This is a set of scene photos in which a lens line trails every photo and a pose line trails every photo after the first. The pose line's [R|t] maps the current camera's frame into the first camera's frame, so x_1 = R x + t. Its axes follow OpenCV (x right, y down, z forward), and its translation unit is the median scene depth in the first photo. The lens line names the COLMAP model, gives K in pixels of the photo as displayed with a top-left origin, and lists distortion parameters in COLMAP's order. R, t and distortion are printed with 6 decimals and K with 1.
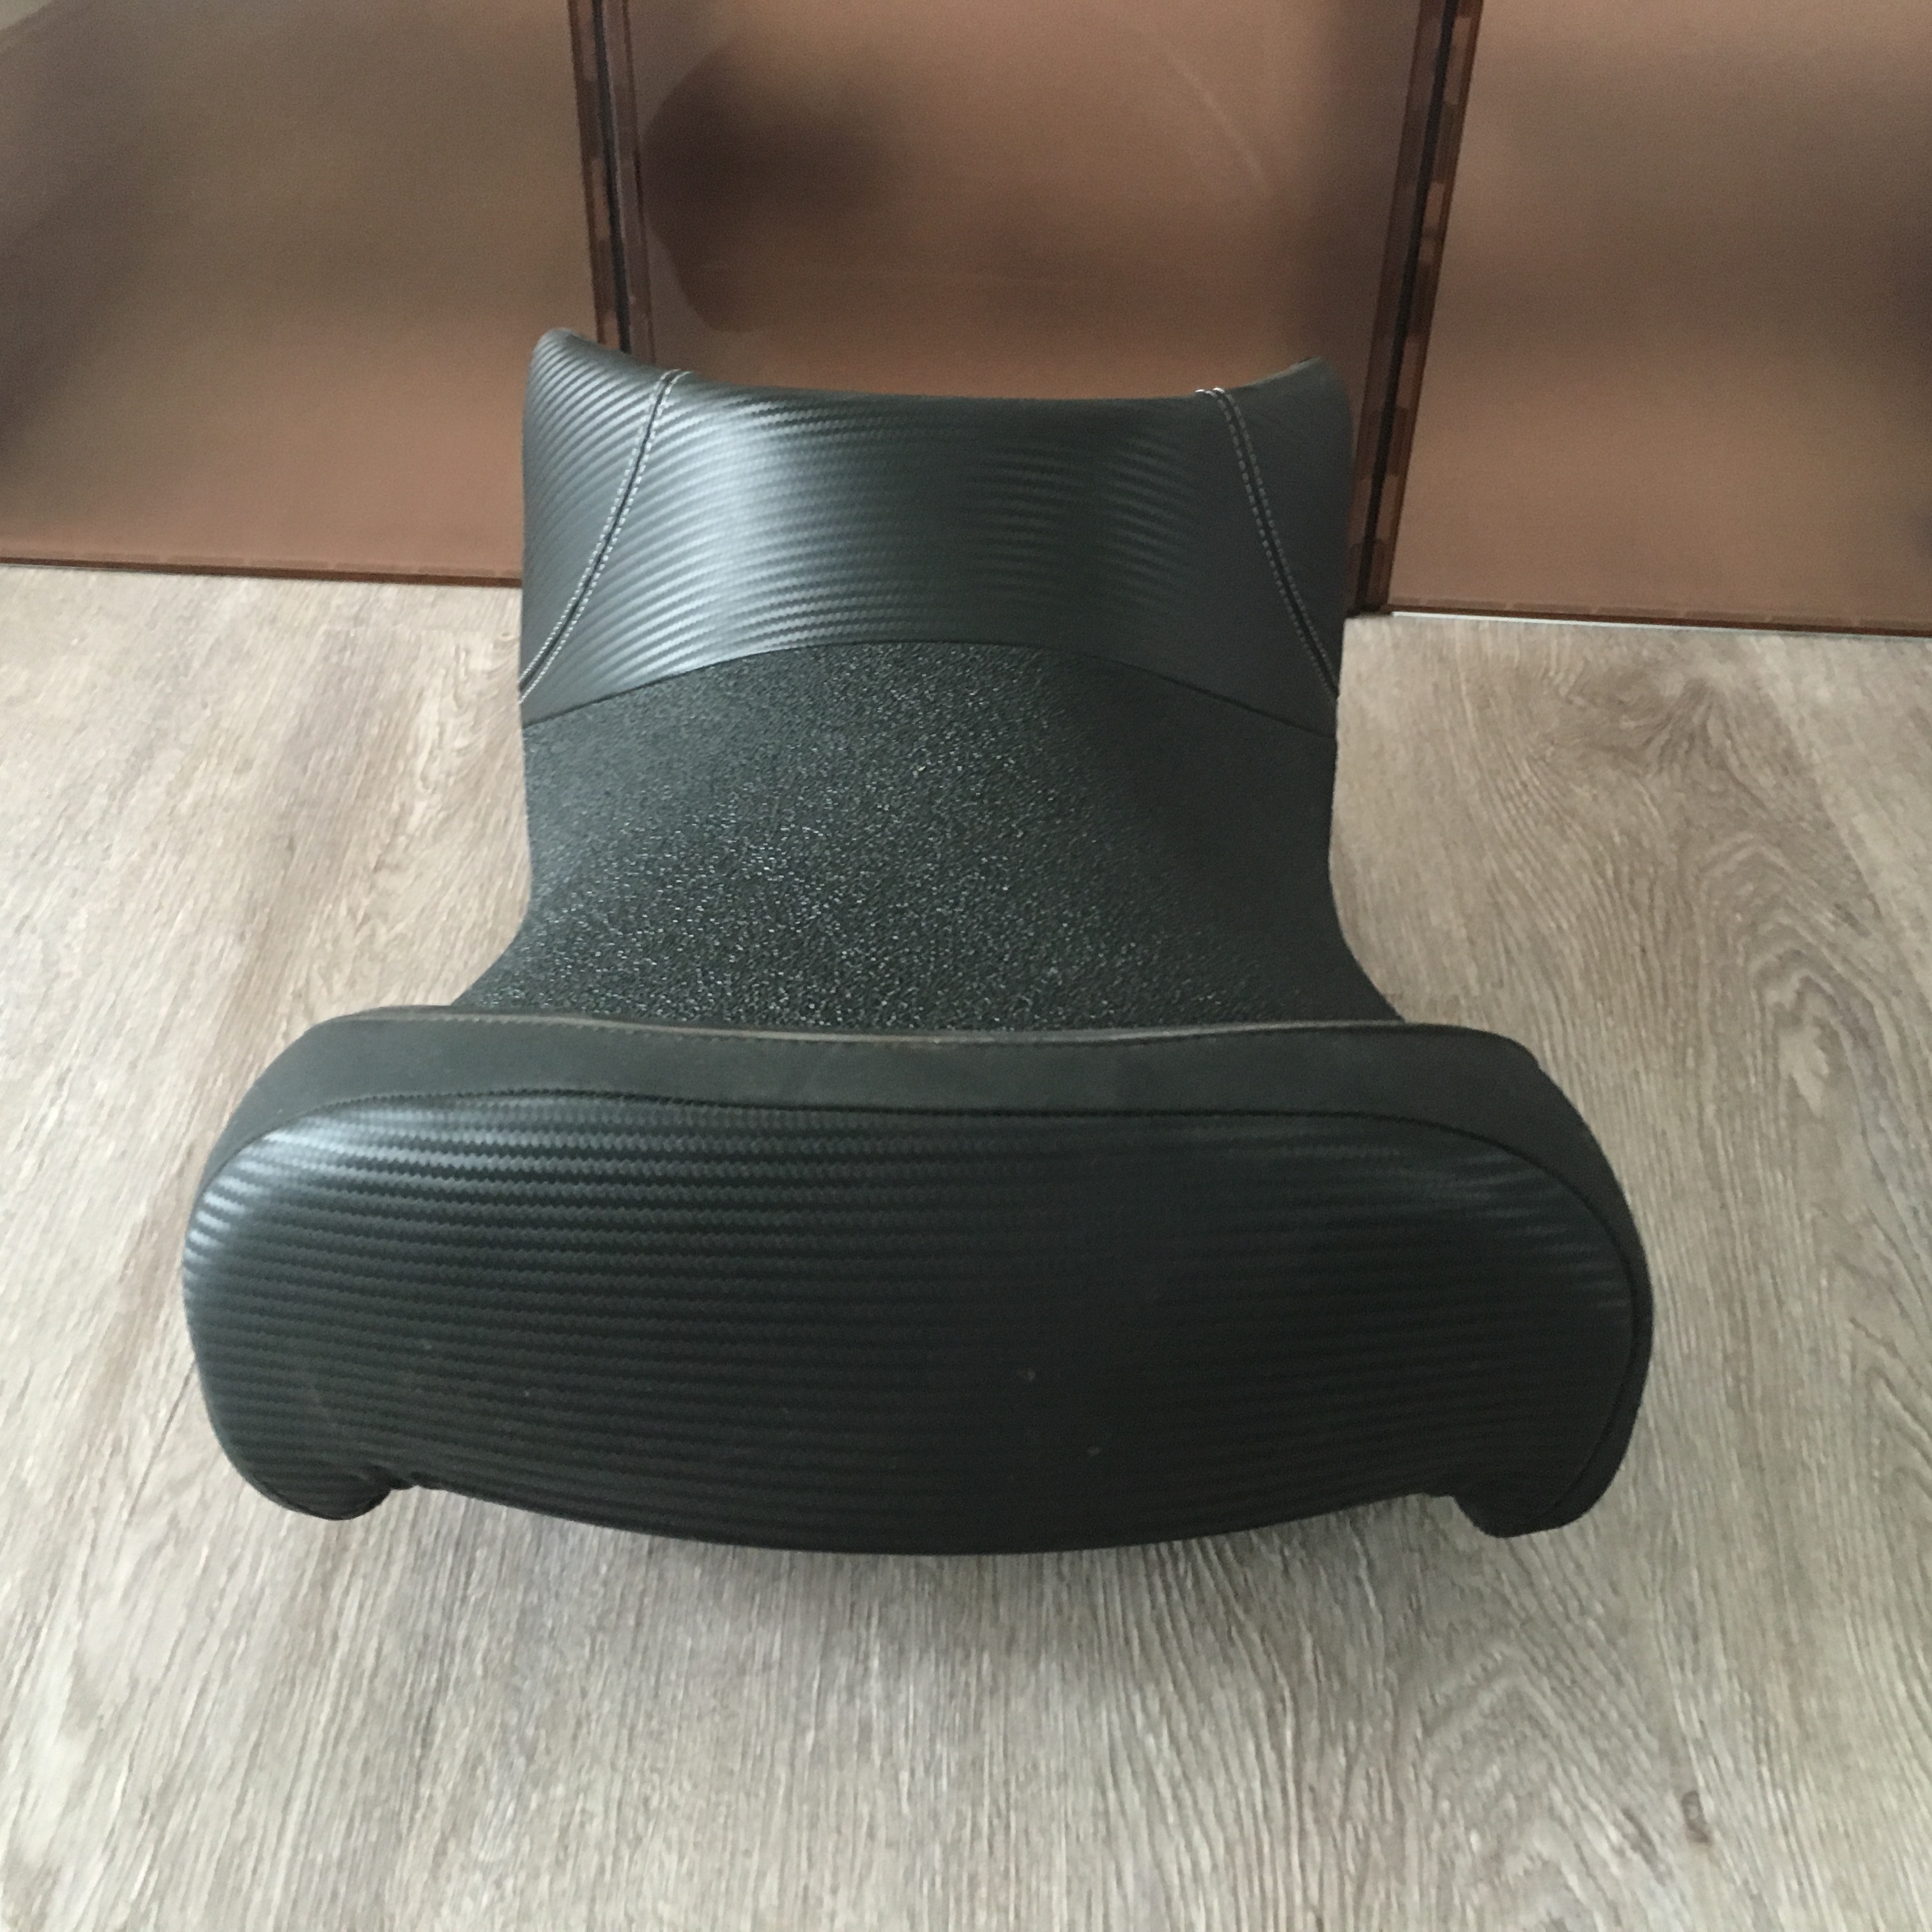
lens RADIAL K [[2230.4, 0, 960.0], [0, 2230.4, 947.6], [0, 0, 1]] dist [0.035516, 0.000000]
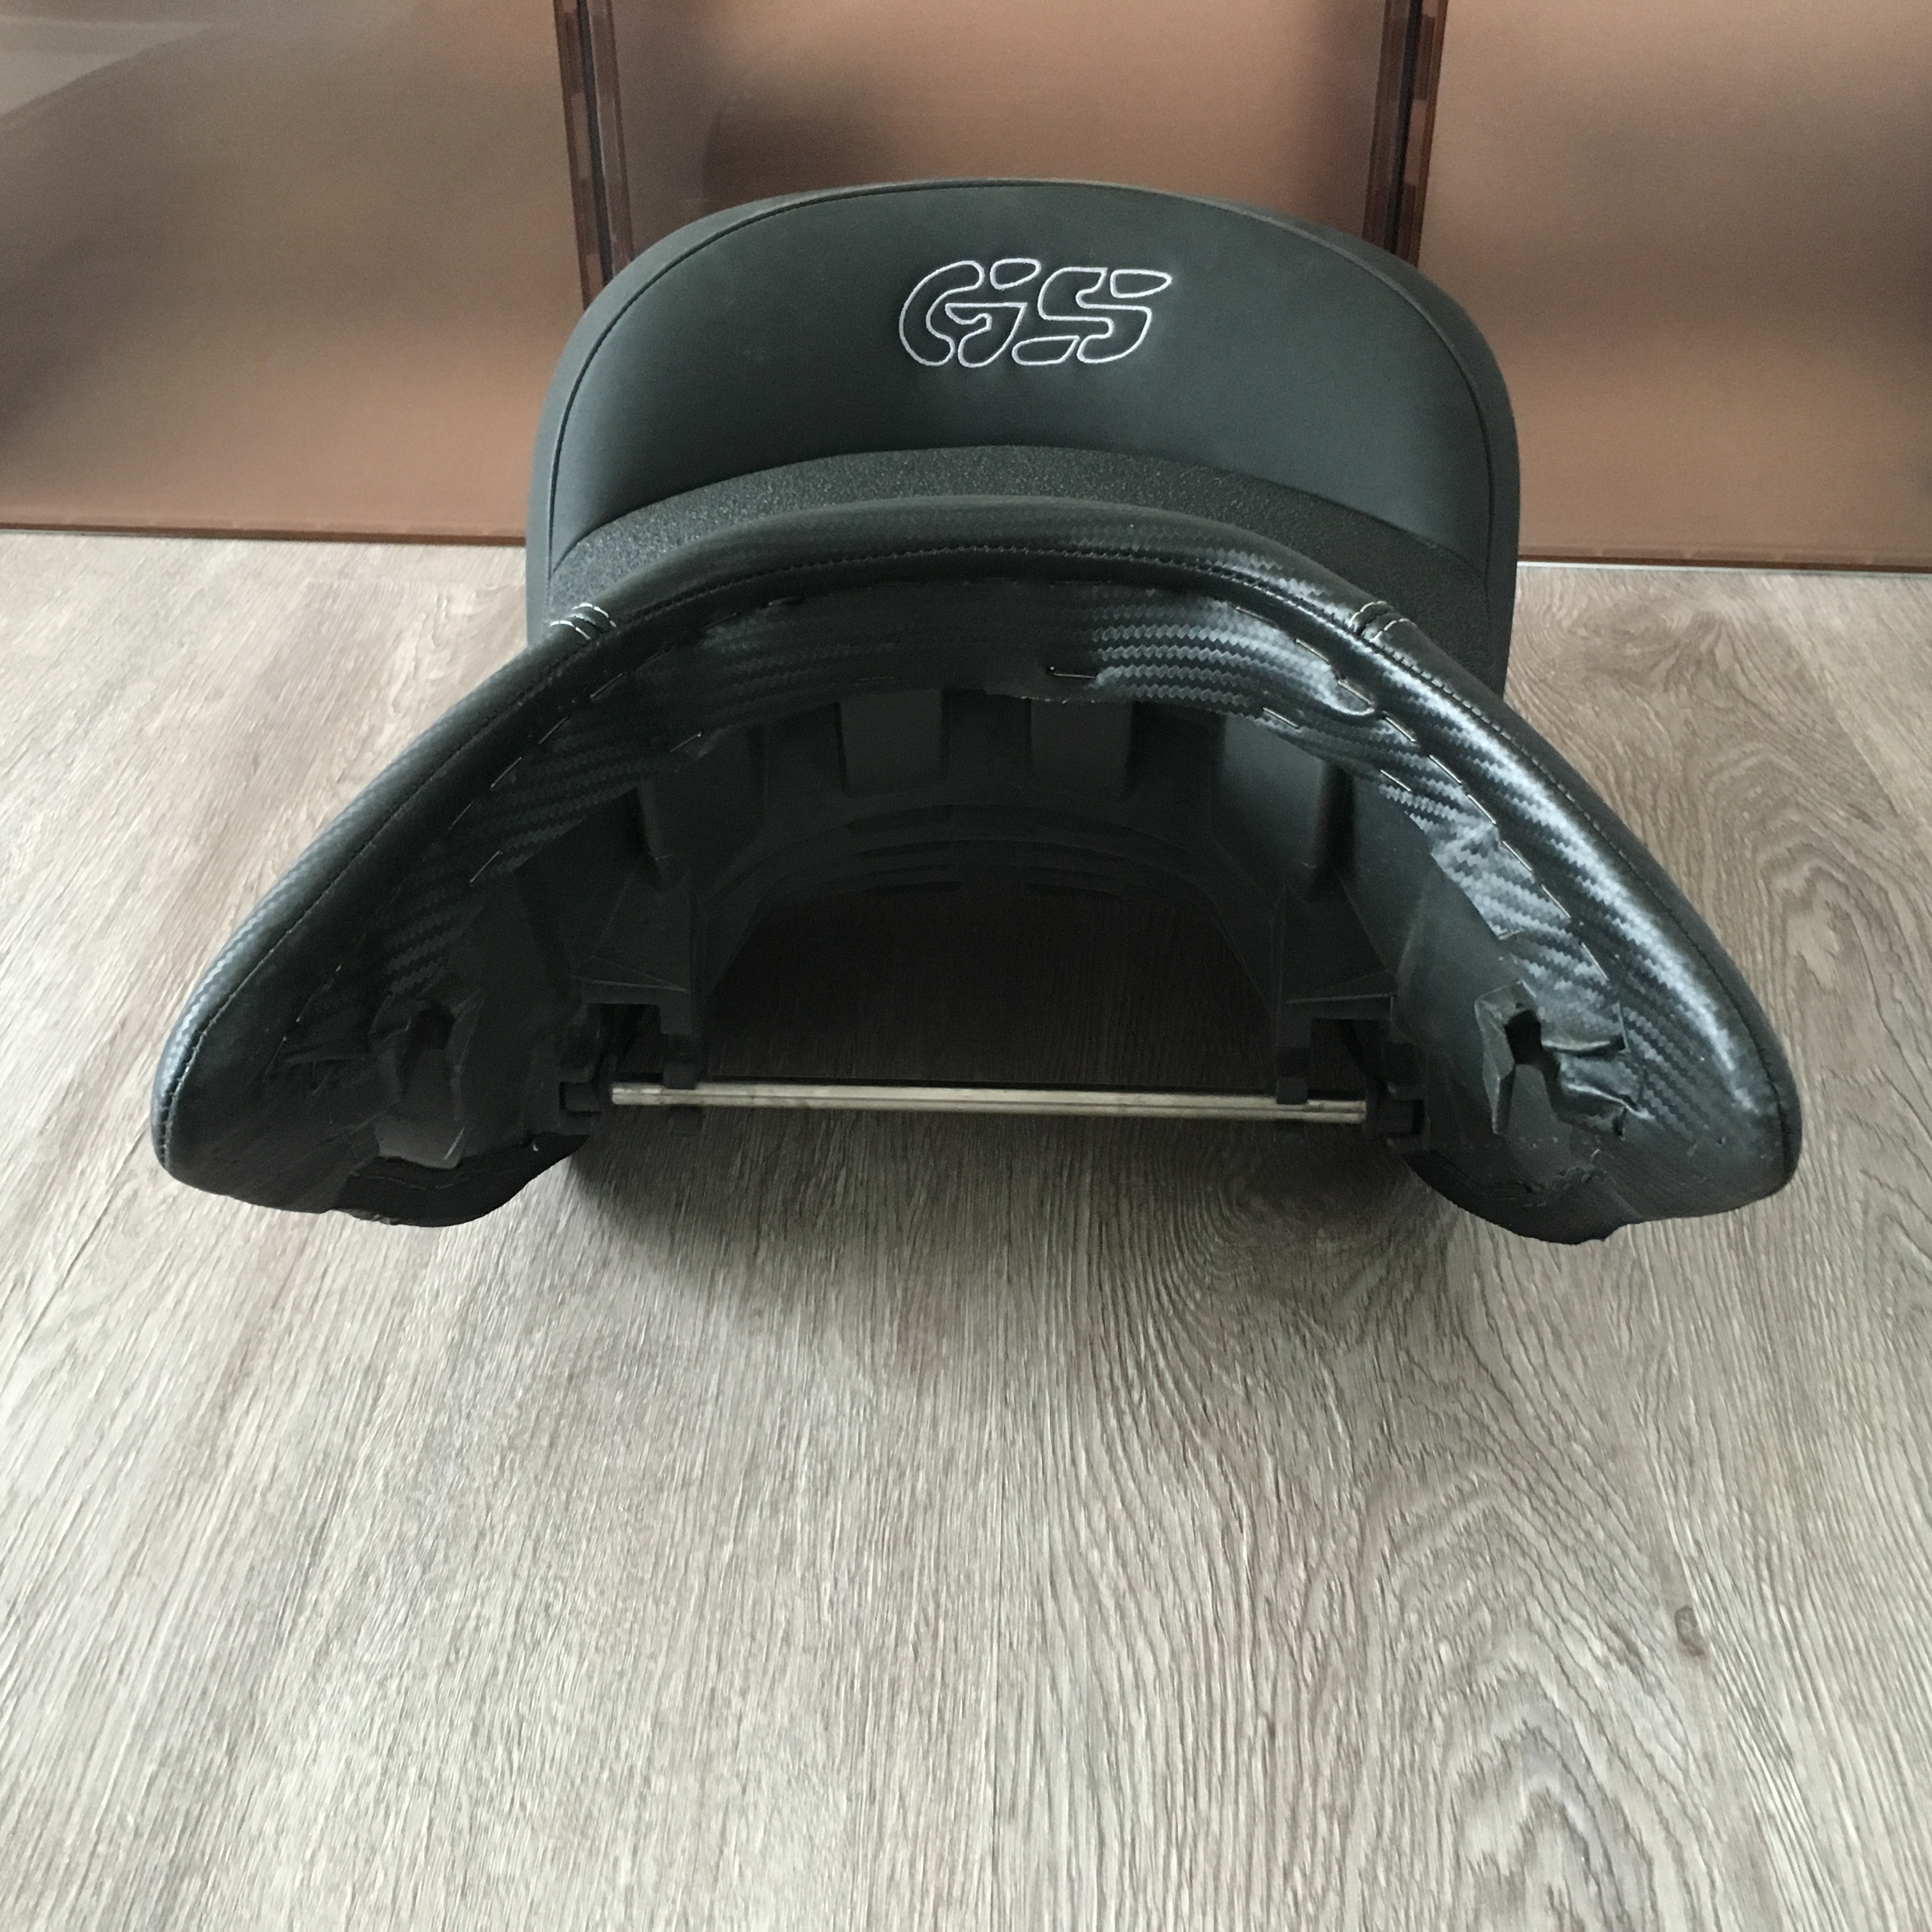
lens RADIAL K [[2230.4, 0, 958.7], [0, 2230.4, 954.9], [0, 0, 1]] dist [0.035516, 0.000000]
pose [[0.999511, -0.006443, -0.030589, 0.054188], [0.003948, 0.996710, -0.080957, 0.167361], [0.031010, 0.080796, 0.996248, 0.053238]]
